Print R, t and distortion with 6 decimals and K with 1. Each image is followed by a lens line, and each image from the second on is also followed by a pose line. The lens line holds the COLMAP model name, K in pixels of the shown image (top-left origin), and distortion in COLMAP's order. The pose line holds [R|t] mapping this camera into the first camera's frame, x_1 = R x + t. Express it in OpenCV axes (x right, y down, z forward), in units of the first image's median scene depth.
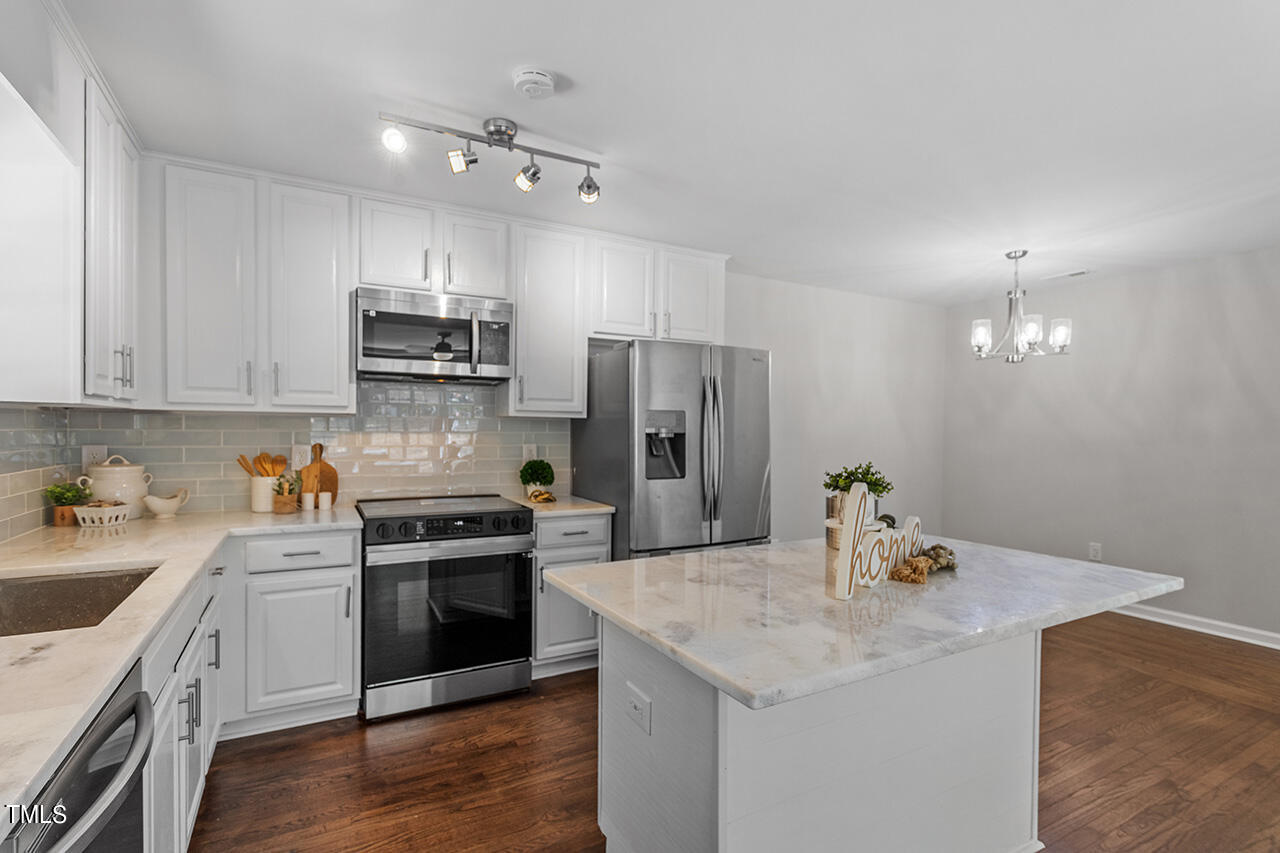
lens RADIAL K [[614.7, 0, 645.1], [0, 614.7, 427.2], [0, 0, 1]] dist [-0.000609, -0.000097]
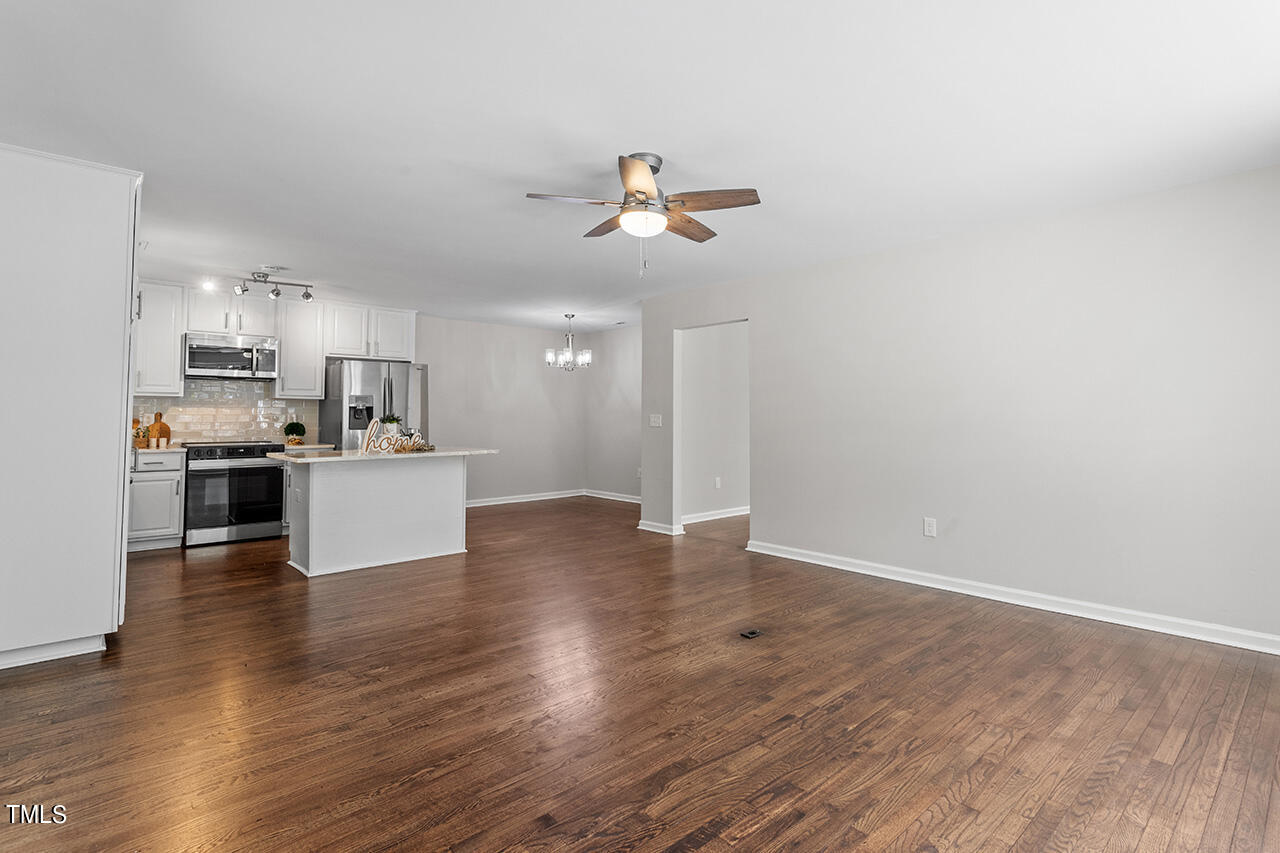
lens RADIAL K [[624.6, 0, 663.5], [0, 624.6, 386.8], [0, 0, 1]] dist [-0.000198, -0.000081]
pose [[0.970508, 0.004540, 0.241027, 0.514050], [0.005622, 0.999125, -0.041454, 0.036647], [-0.241004, 0.041587, 0.969633, -1.249954]]
